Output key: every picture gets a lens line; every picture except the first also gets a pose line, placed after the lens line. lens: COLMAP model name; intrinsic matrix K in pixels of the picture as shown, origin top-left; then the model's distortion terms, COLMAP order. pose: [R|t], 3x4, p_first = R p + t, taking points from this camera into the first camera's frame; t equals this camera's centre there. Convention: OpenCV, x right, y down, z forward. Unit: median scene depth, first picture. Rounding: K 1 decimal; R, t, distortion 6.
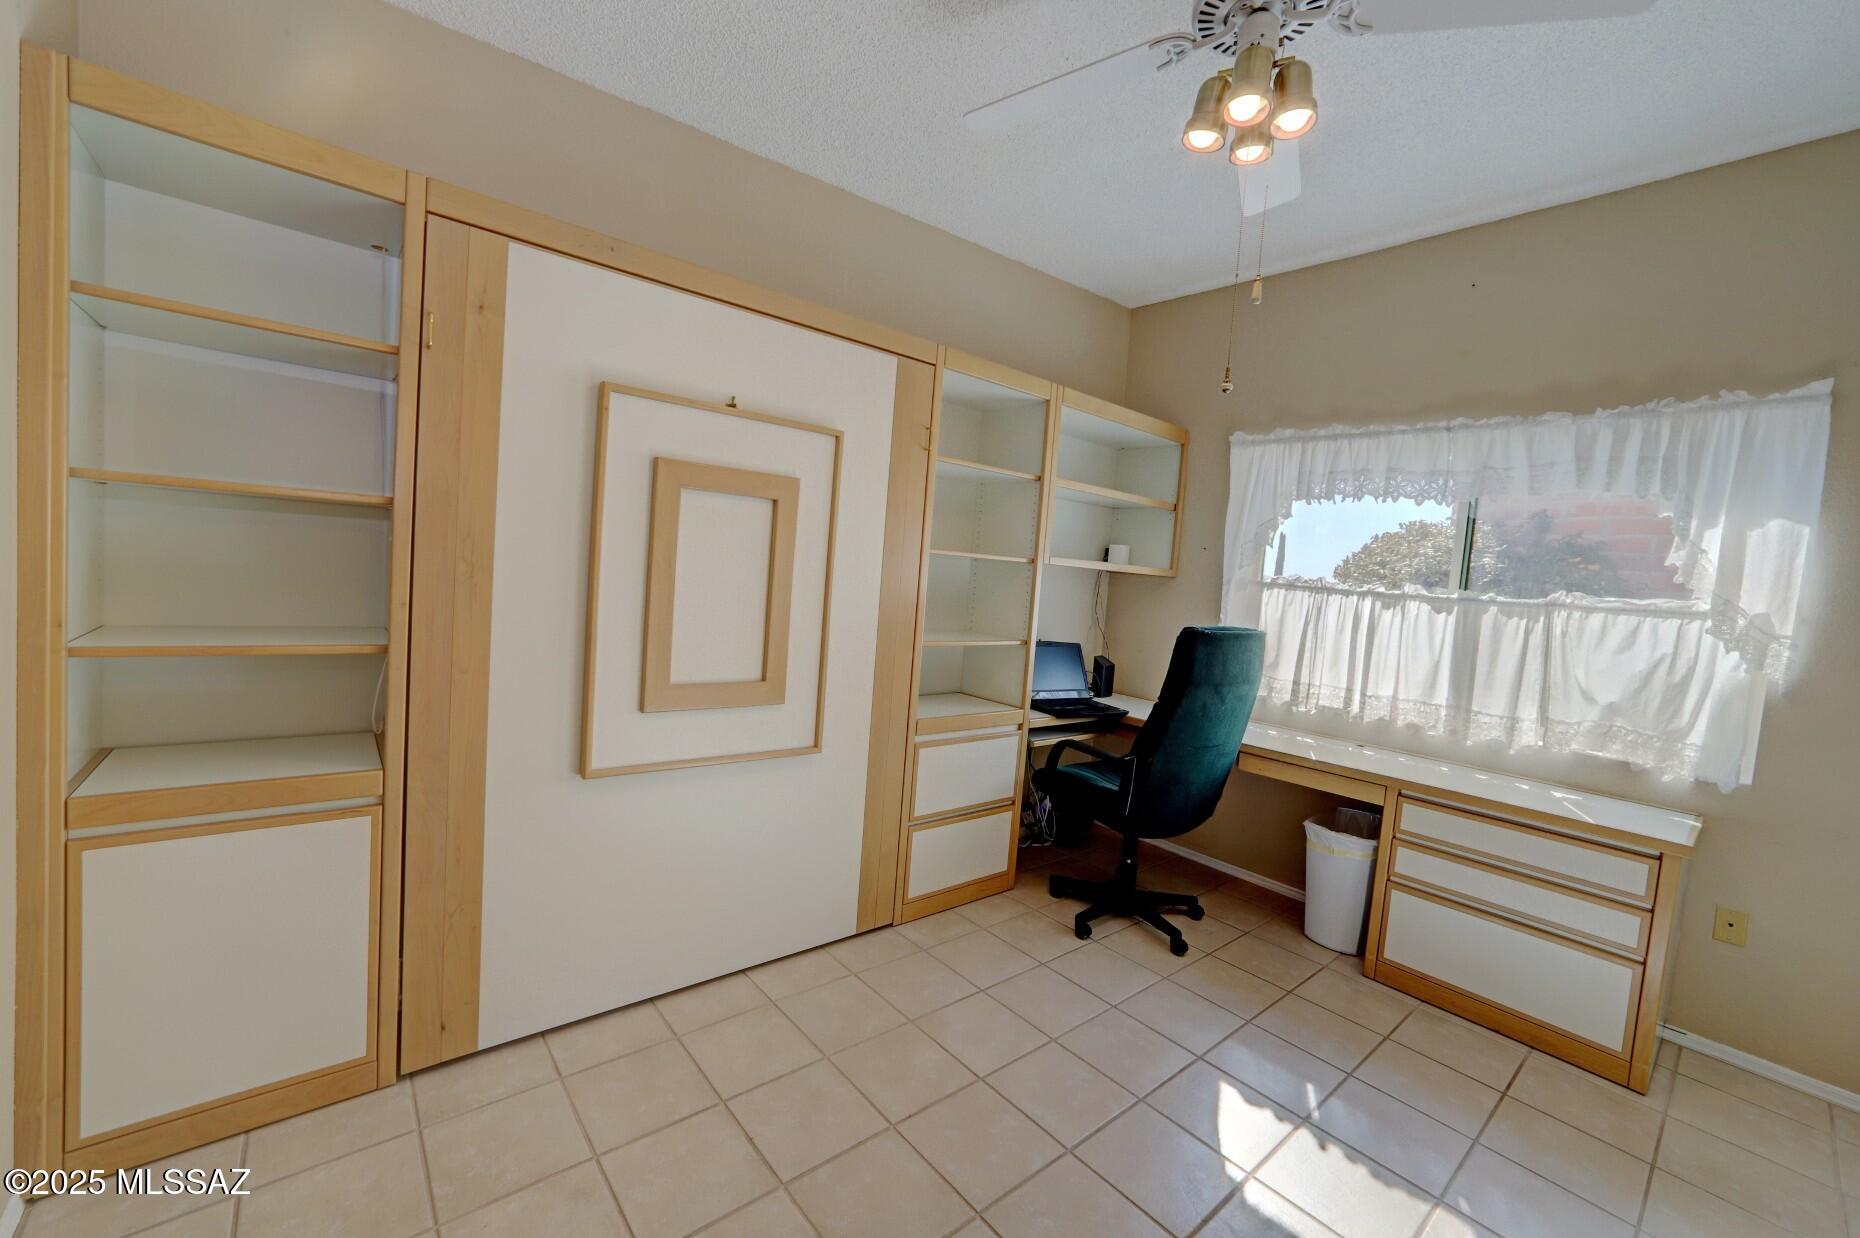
lens RADIAL K [[728.5, 0, 924.0], [0, 728.5, 613.8], [0, 0, 1]] dist [-0.001897, 0.000067]
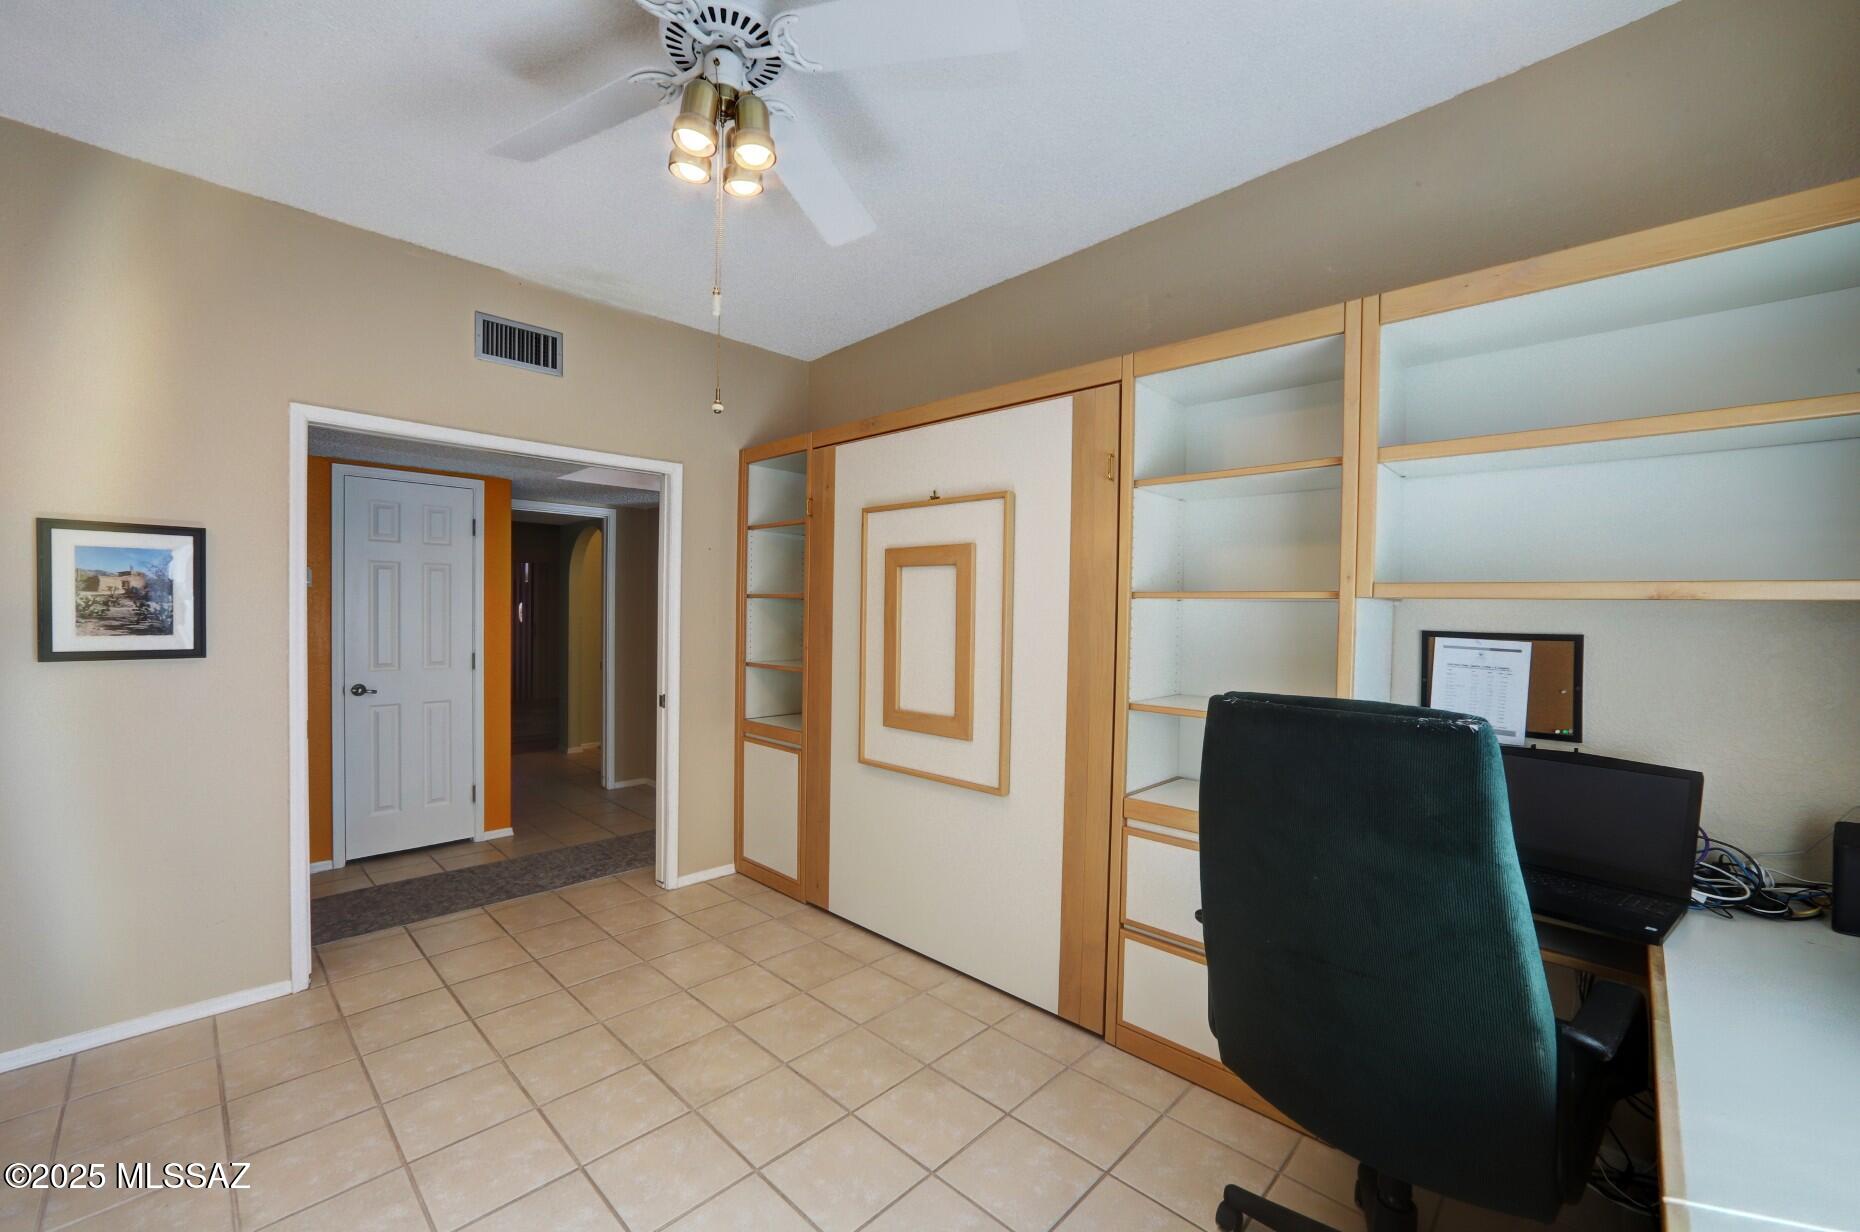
lens RADIAL K [[754.8, 0, 936.9], [0, 754.8, 631.0], [0, 0, 1]] dist [-0.001152, 0.000022]
pose [[0.136554, -0.047848, -0.989476, 0.995515], [-0.072068, 0.995706, -0.058095, 0.025818], [0.988008, 0.079243, 0.132520, 0.798000]]
